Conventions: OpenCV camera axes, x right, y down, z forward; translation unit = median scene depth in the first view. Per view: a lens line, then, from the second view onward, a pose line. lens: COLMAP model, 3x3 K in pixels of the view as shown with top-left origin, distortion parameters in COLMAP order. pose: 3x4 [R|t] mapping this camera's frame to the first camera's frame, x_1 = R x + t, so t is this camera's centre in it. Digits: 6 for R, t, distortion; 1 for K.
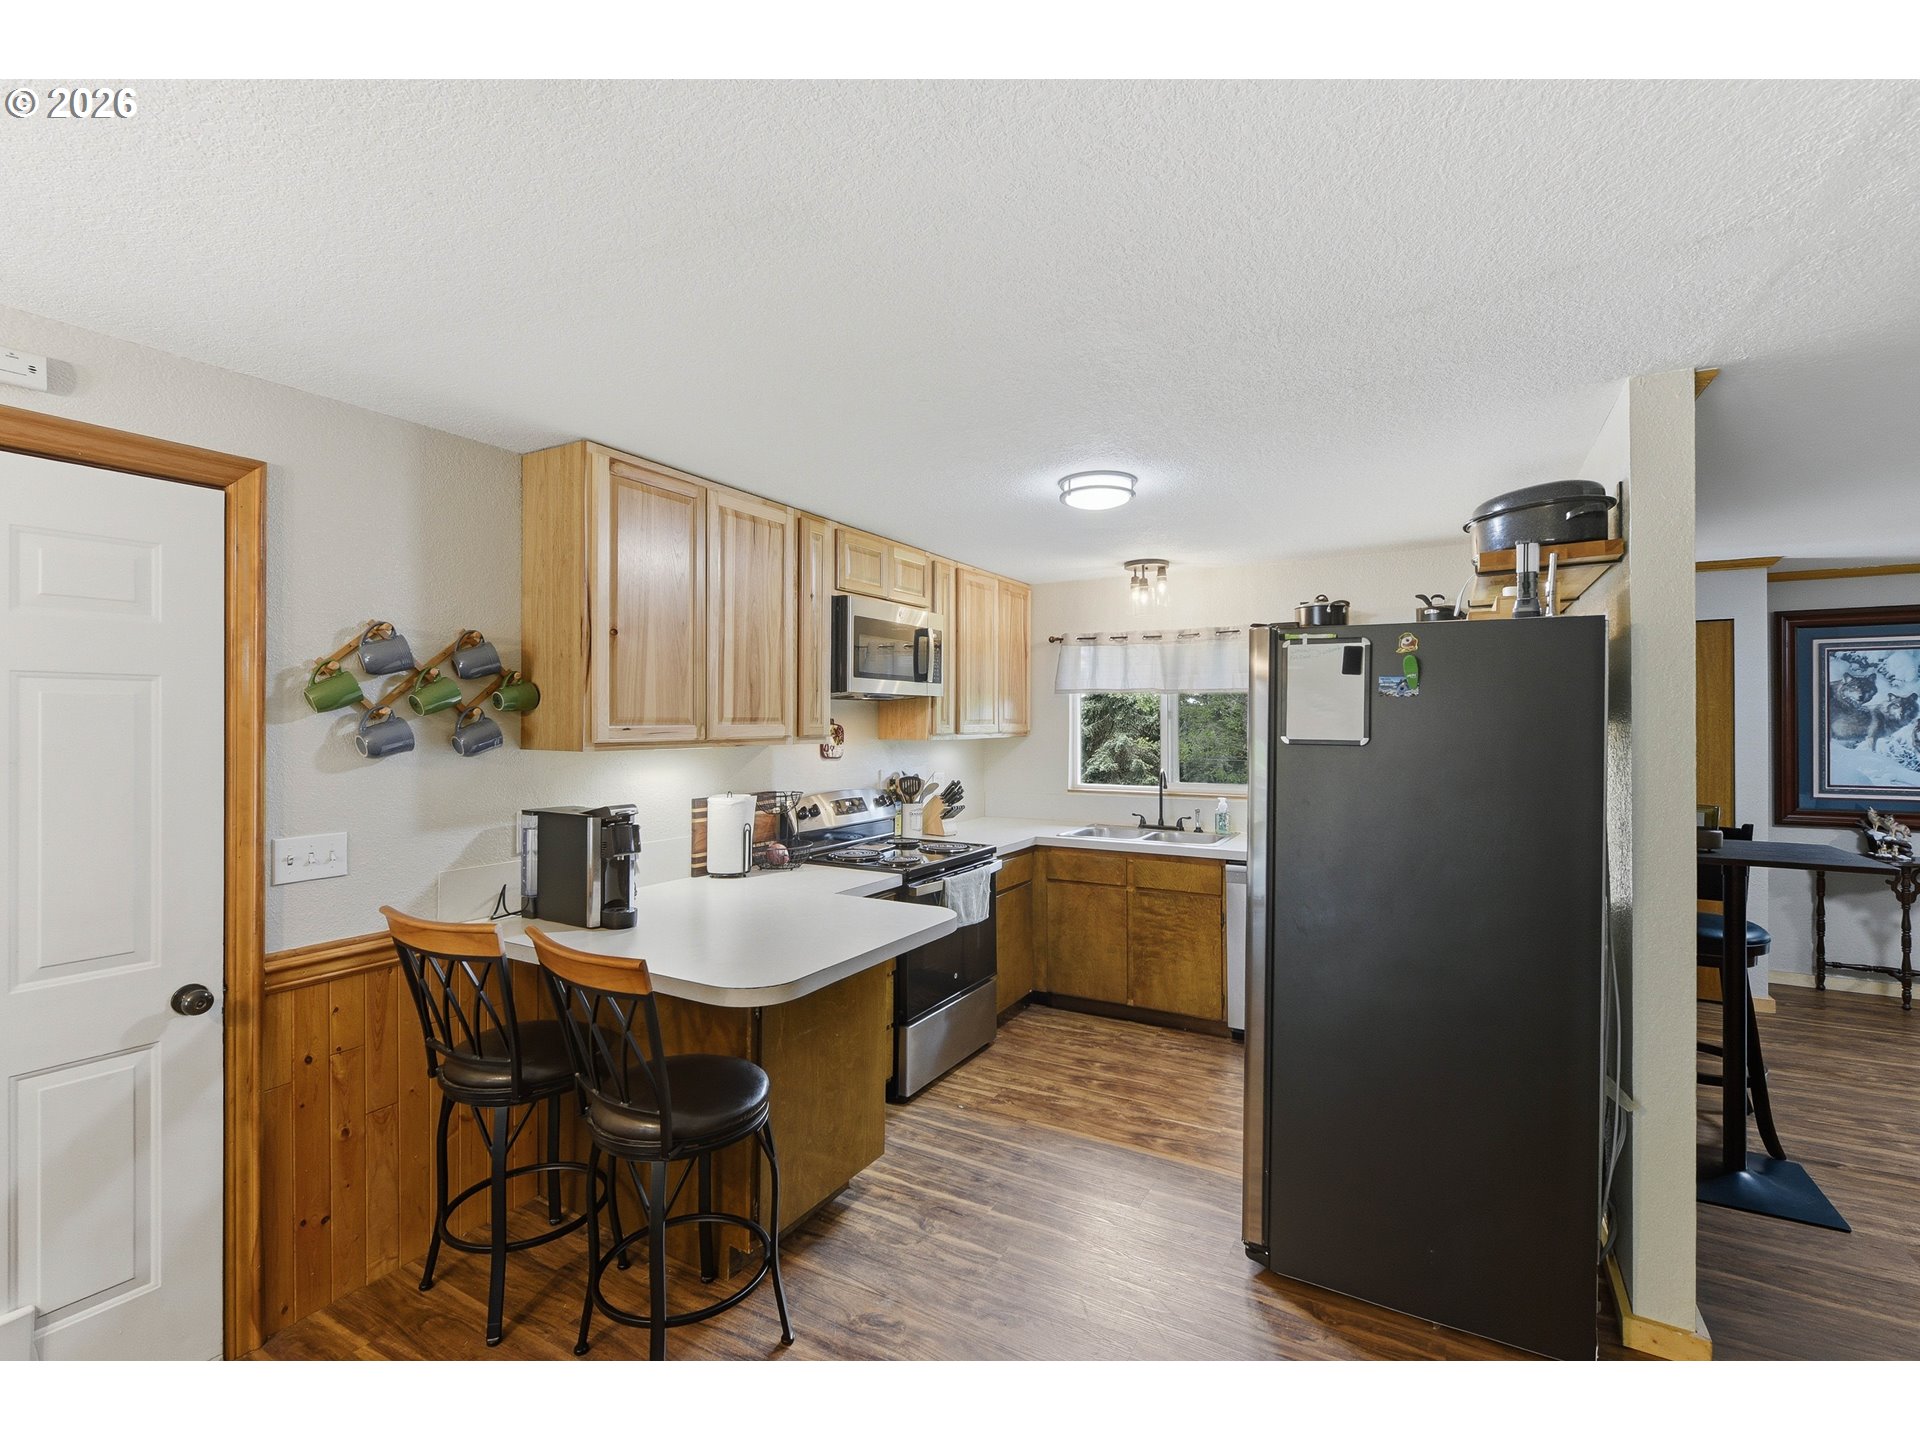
lens RADIAL K [[828.8, 0, 973.7], [0, 828.8, 722.8], [0, 0, 1]] dist [-0.000832, -0.000263]
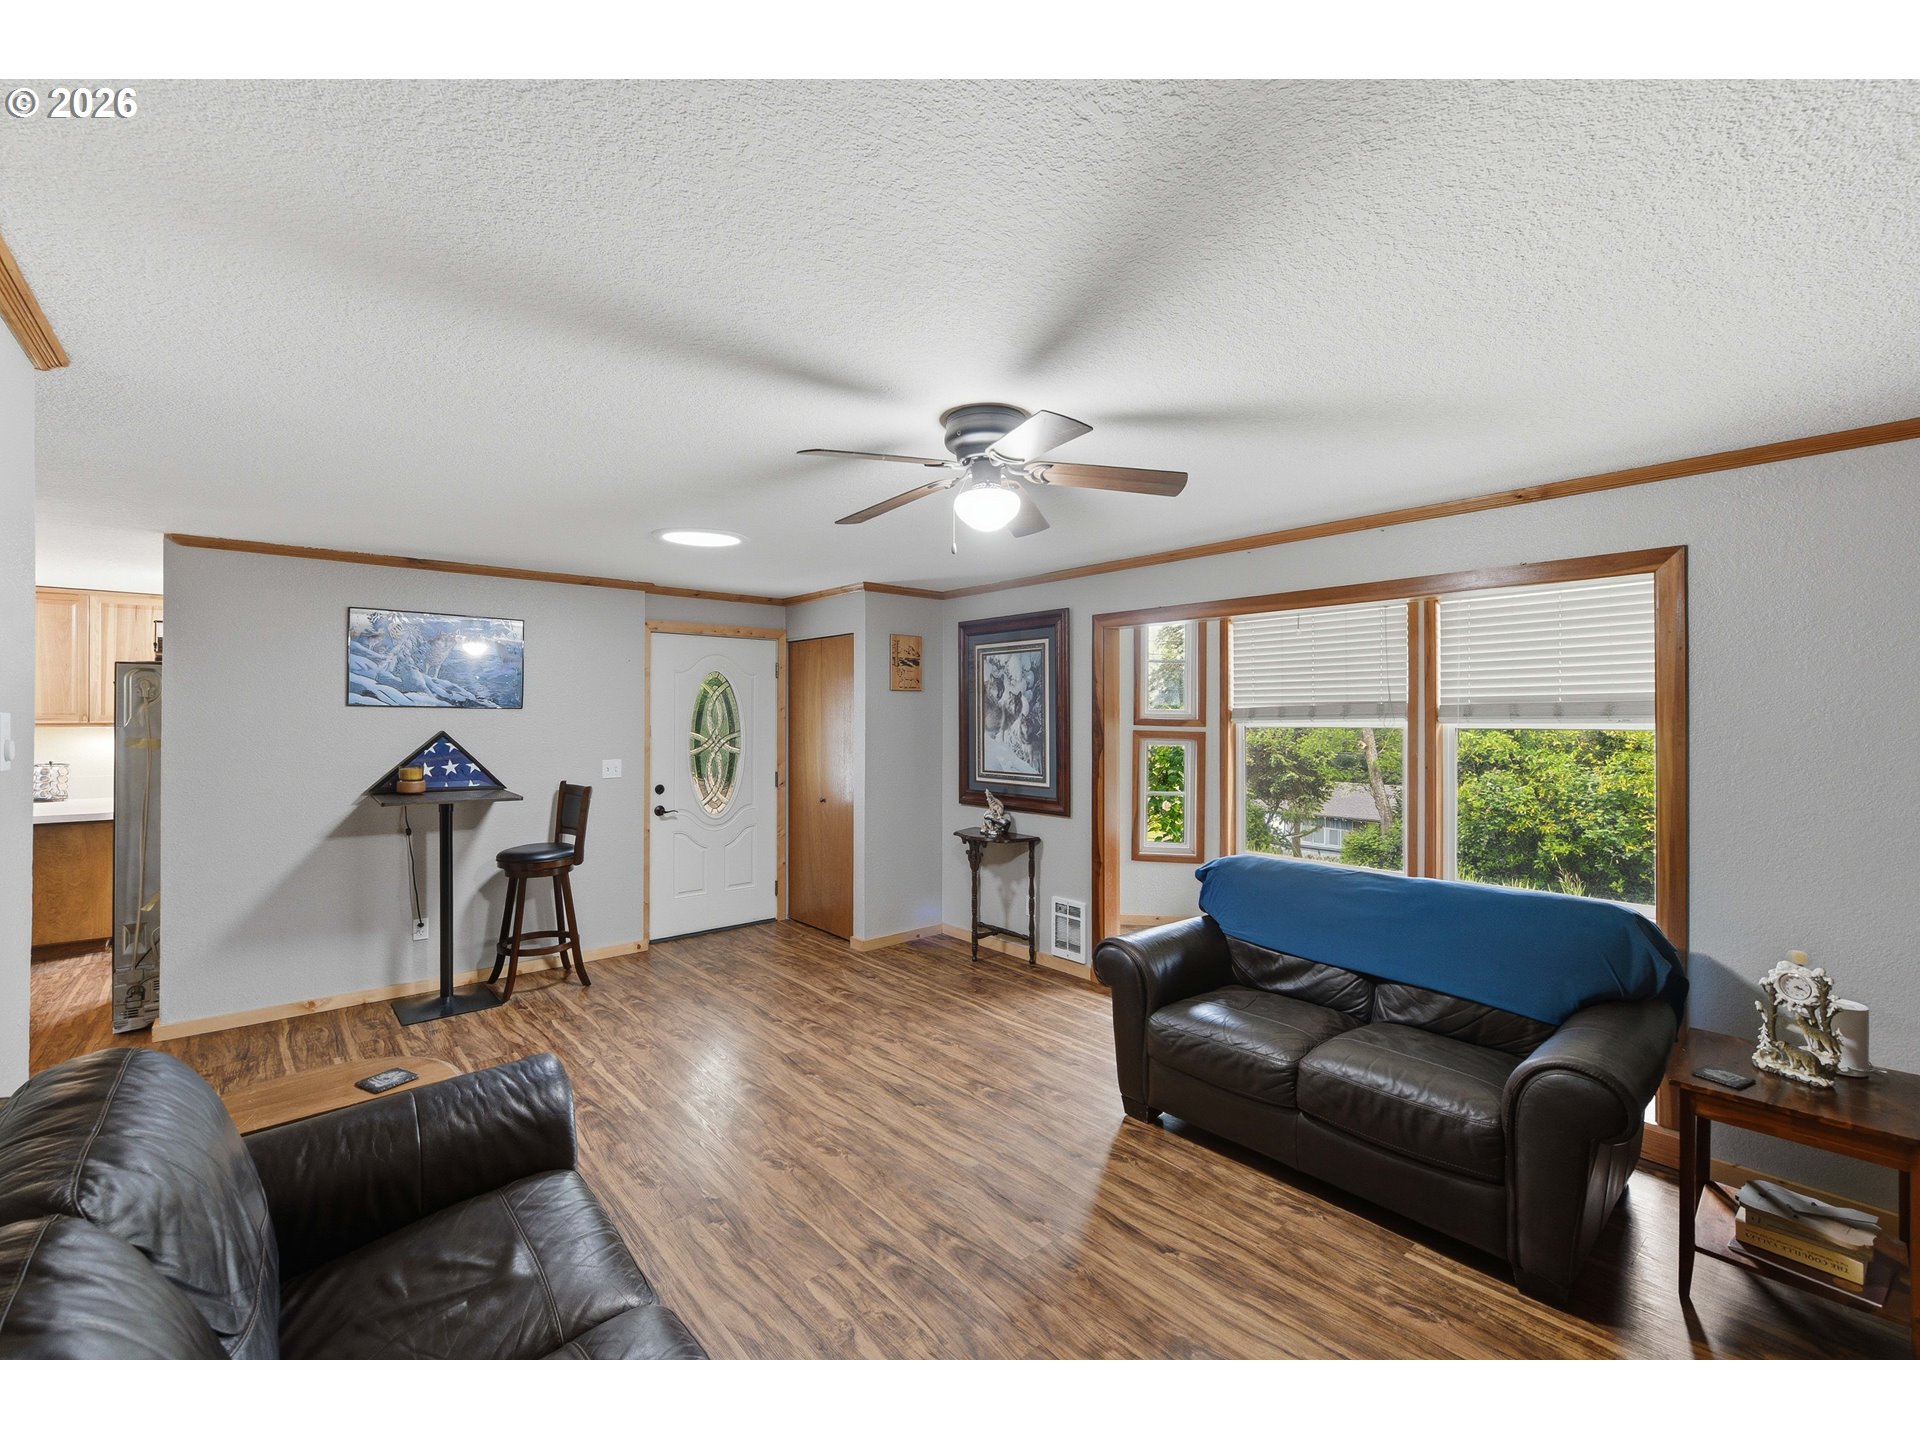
lens RADIAL K [[816.9, 0, 957.8], [0, 816.9, 719.2], [0, 0, 1]] dist [-0.001842, -0.000141]
pose [[0.926447, 0.006282, -0.376373, 1.588253], [-0.000943, 0.999896, 0.014367, -0.014366], [0.376424, -0.012955, 0.926357, -0.087202]]
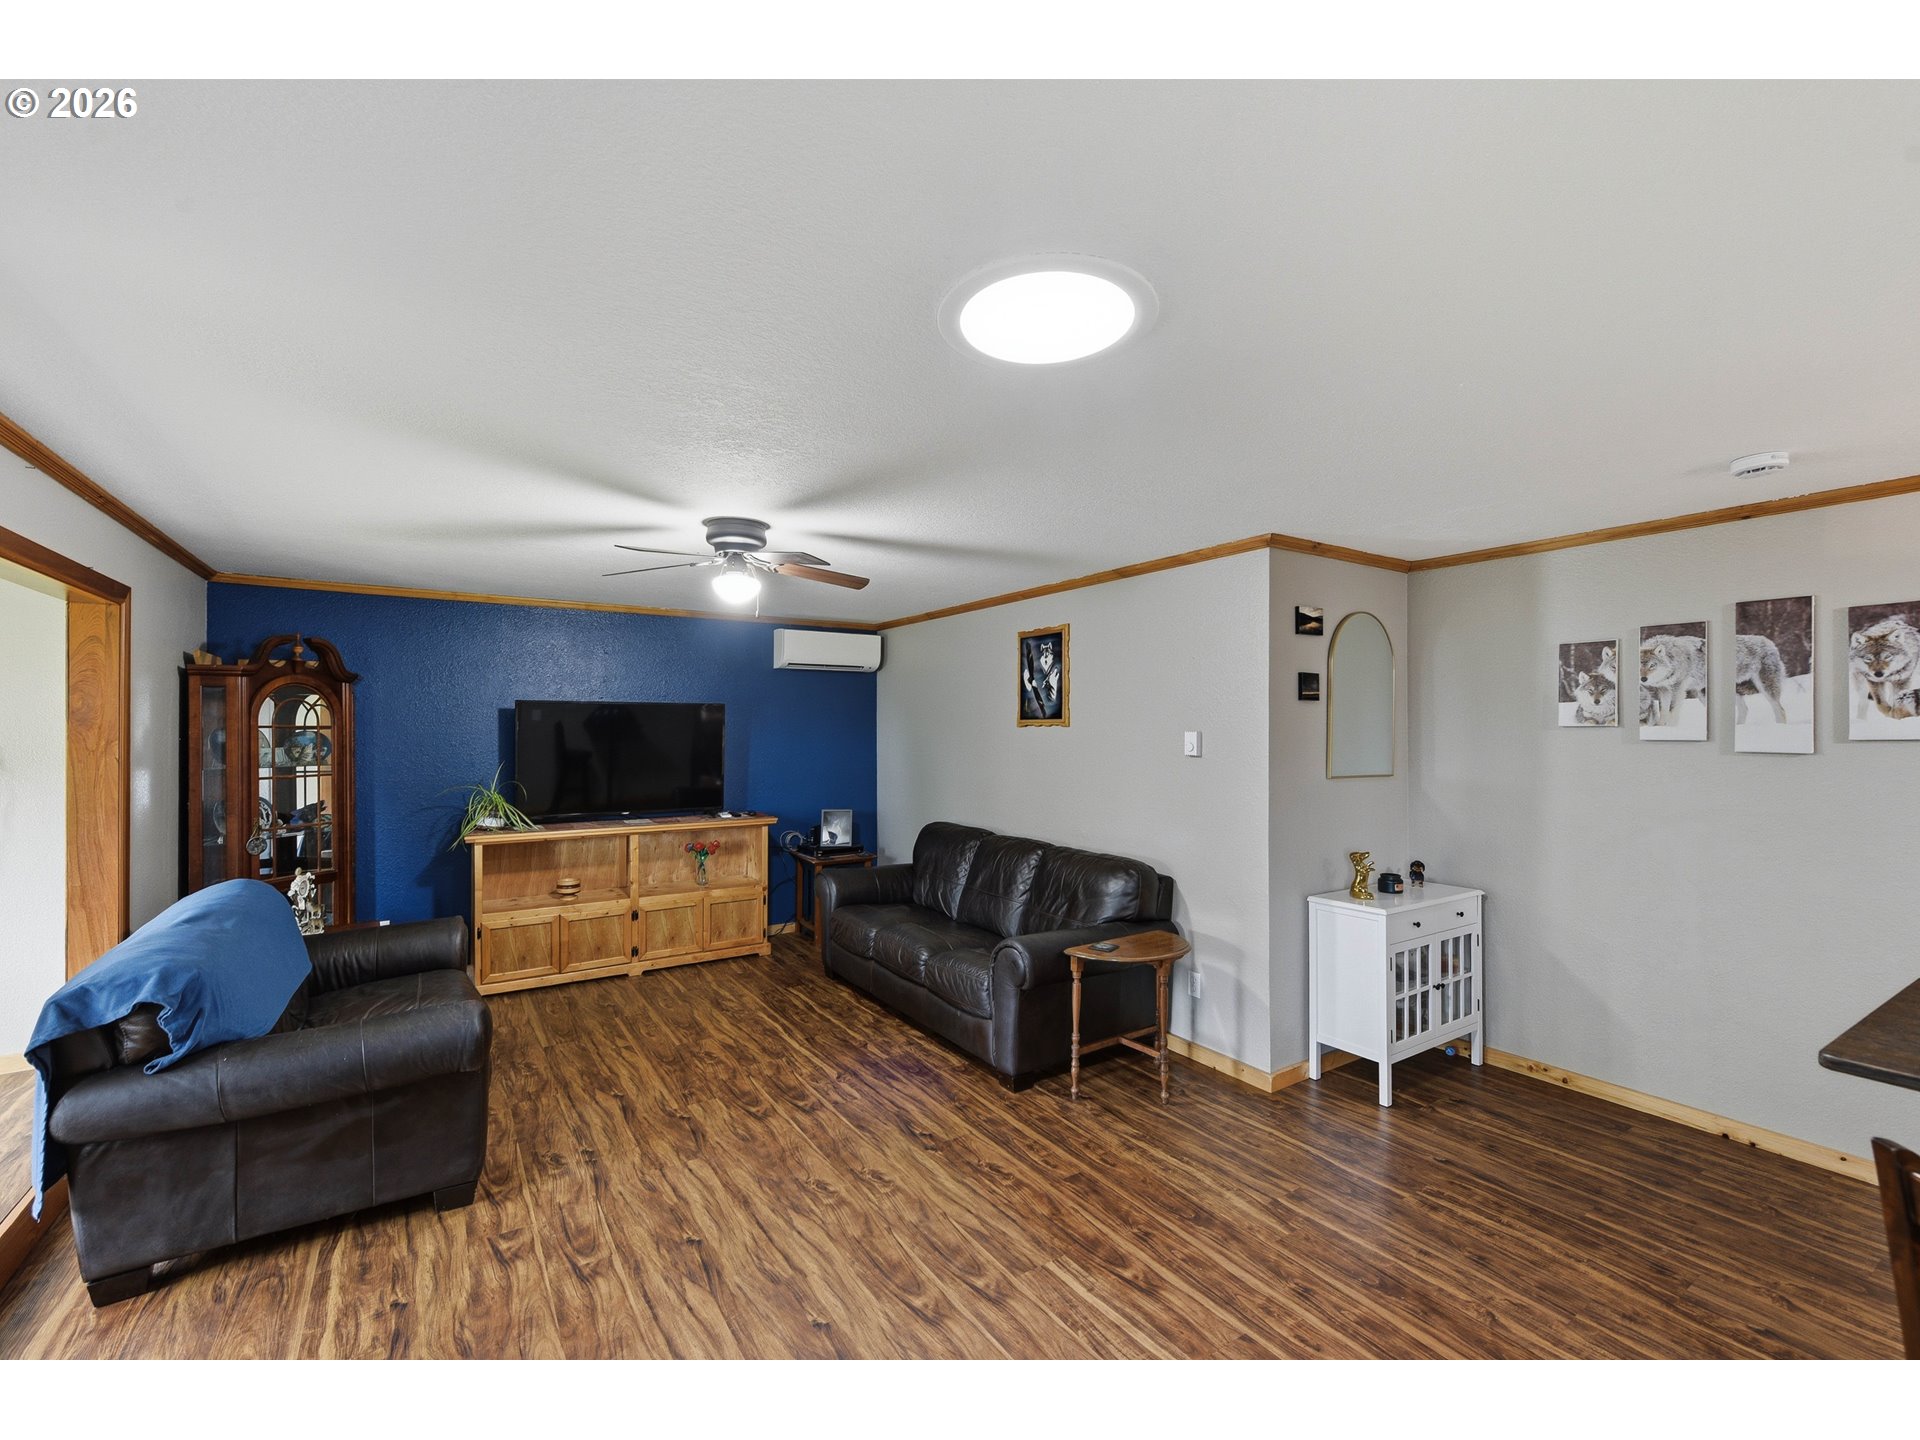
lens RADIAL K [[816.9, 0, 962.2], [0, 816.9, 729.5], [0, 0, 1]] dist [-0.001842, -0.000141]
pose [[-0.871022, 0.002251, 0.491240, 0.818935], [-0.001268, 0.999976, -0.006831, -0.006440], [-0.491243, -0.006573, -0.870998, 1.011838]]
